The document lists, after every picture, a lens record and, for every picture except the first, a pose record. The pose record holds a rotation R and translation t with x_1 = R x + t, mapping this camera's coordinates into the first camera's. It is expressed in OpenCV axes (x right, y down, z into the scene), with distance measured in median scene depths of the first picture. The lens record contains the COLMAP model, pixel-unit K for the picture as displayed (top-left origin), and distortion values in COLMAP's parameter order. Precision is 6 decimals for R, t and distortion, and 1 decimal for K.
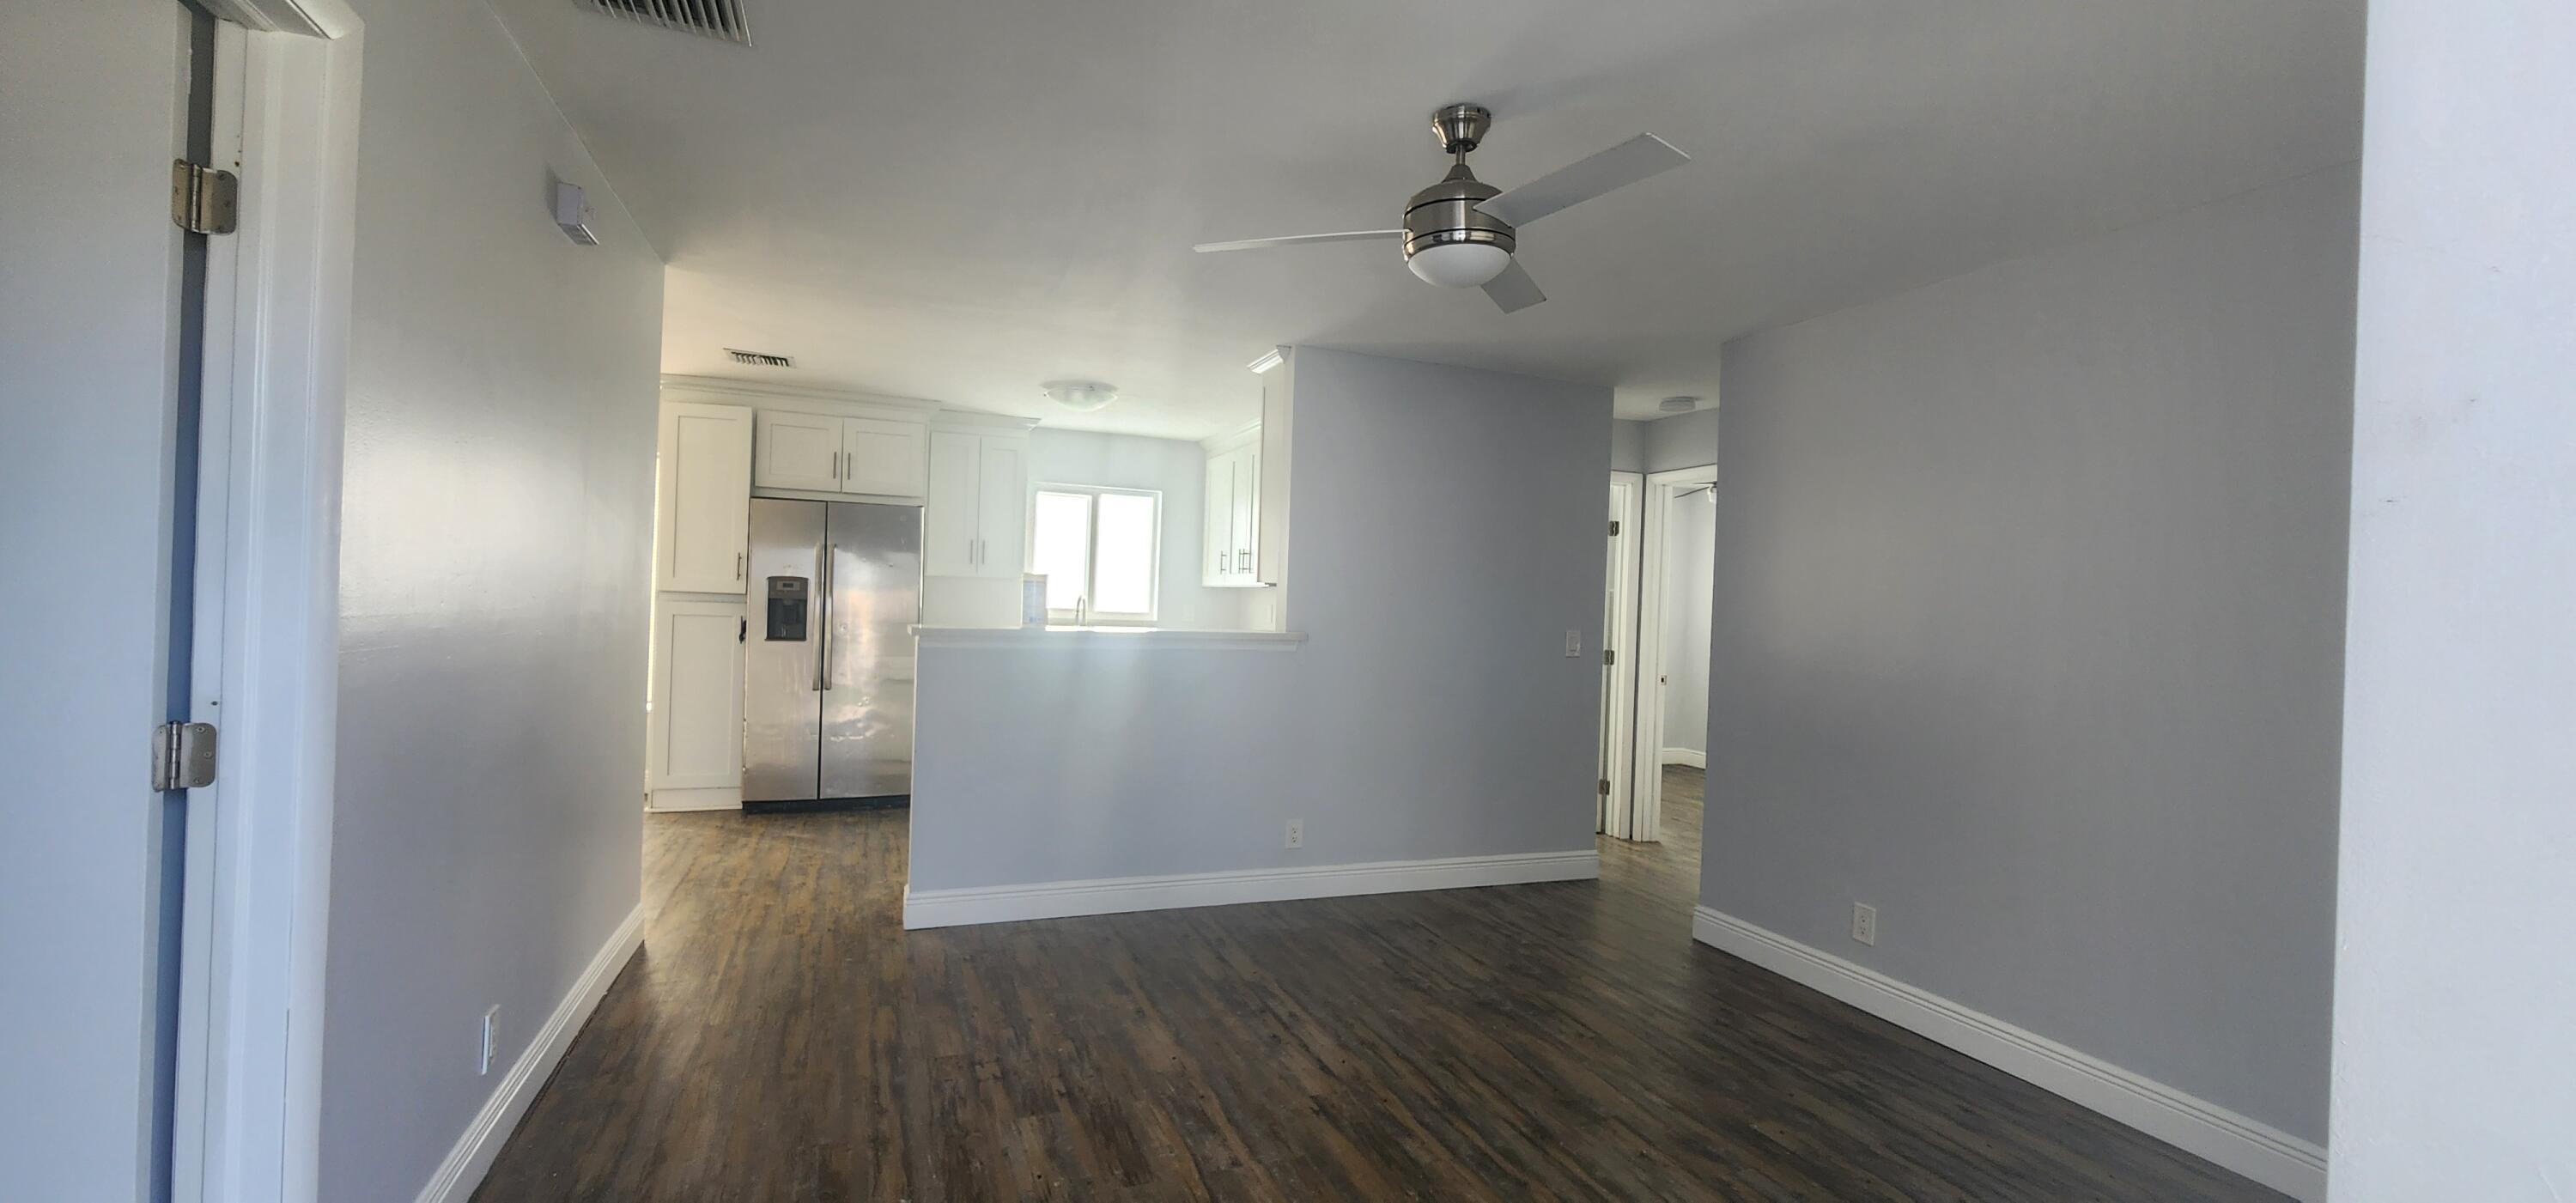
lens RADIAL K [[1056.1, 0, 1298.4], [0, 1056.1, 603.6], [0, 0, 1]] dist [0.002500, 0.000165]
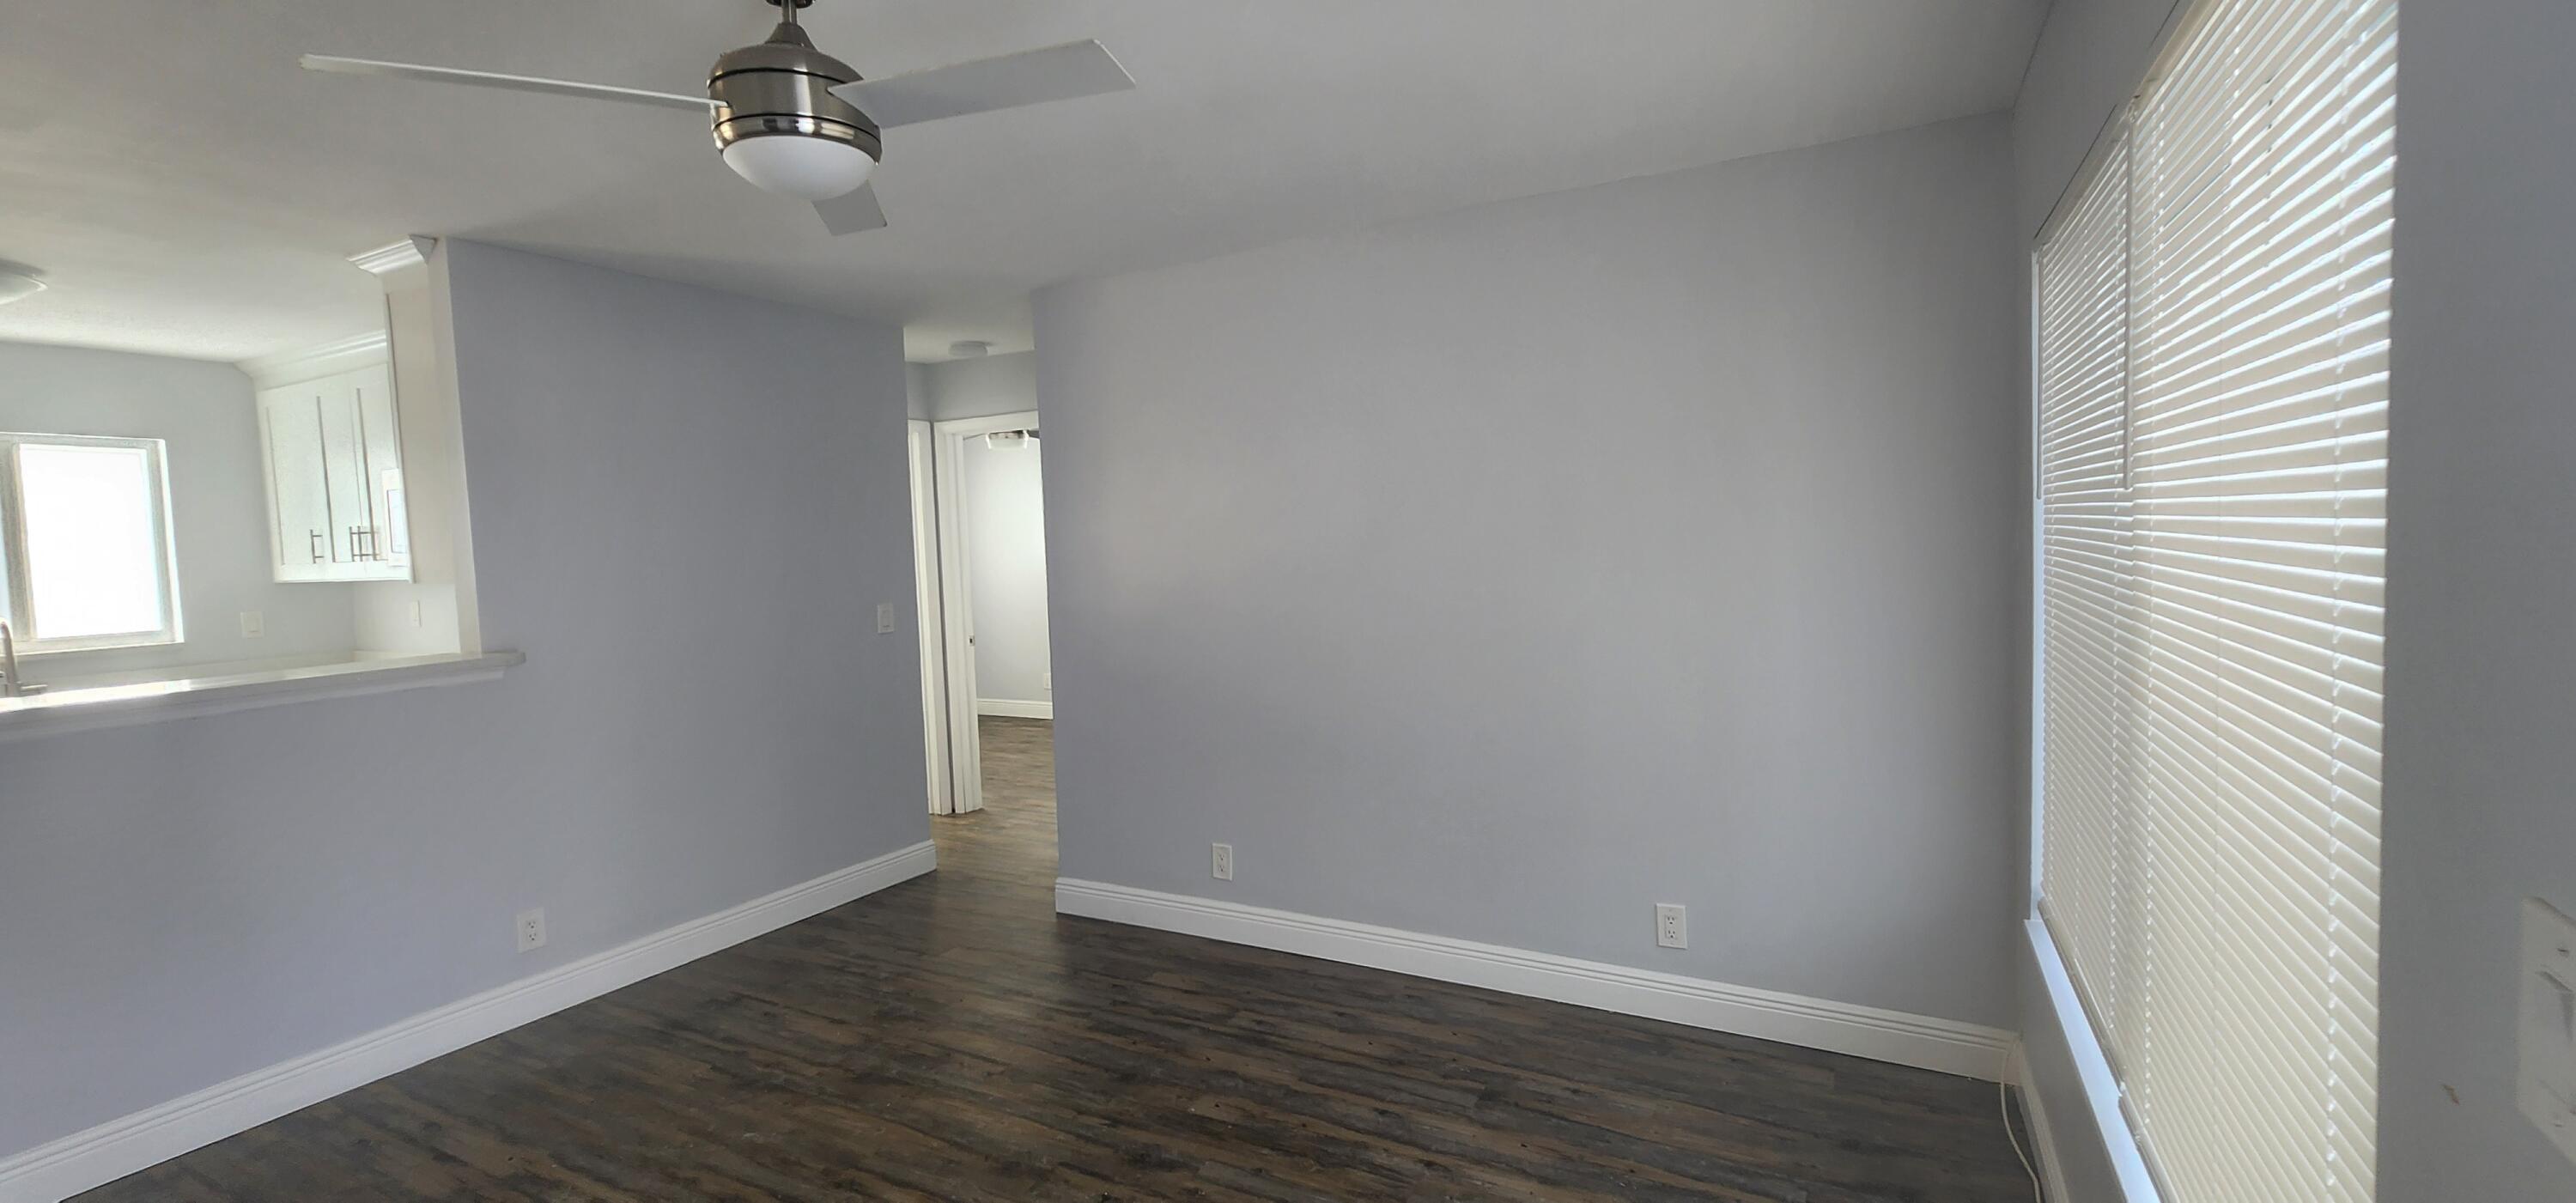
lens RADIAL K [[1056.1, 0, 1296.8], [0, 1056.1, 591.3], [0, 0, 1]] dist [0.002500, 0.000165]
pose [[0.762370, -0.098727, 0.639566, -0.063047], [0.065243, 0.994985, 0.075821, -0.045310], [-0.643844, -0.016077, 0.764988, 0.160595]]
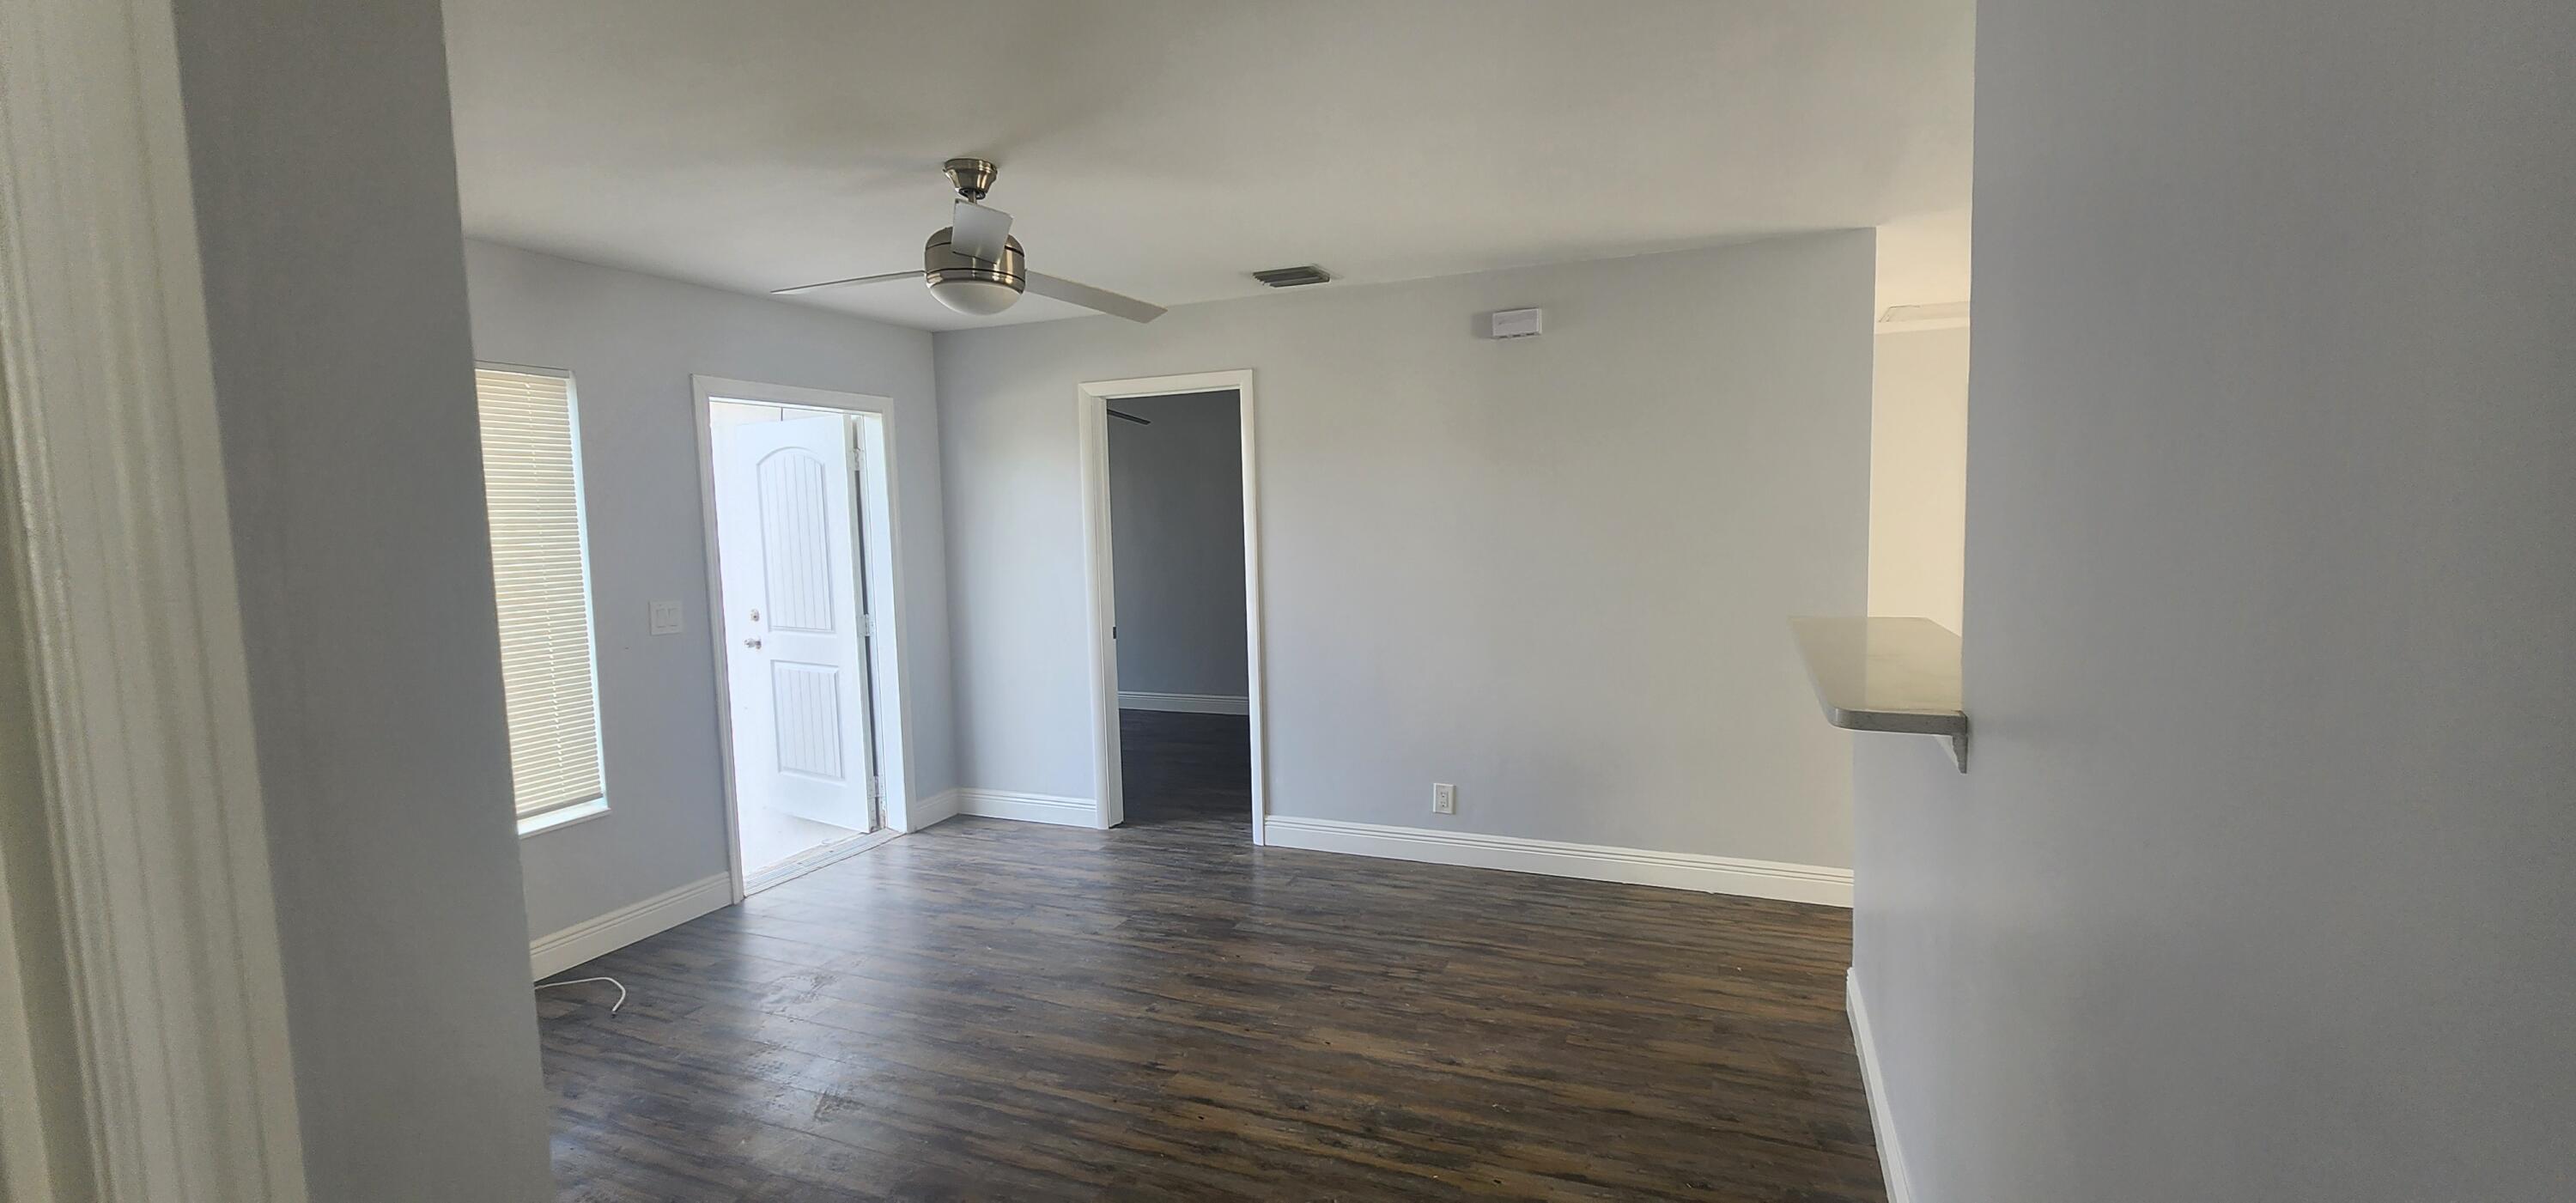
lens RADIAL K [[1056.1, 0, 1294.1], [0, 1056.1, 603.7], [0, 0, 1]] dist [0.002500, 0.000165]
pose [[-0.703424, 0.044172, -0.709397, 0.545026], [-0.001706, 0.997959, 0.063831, -0.043394], [0.710768, 0.046111, -0.701913, 1.521690]]
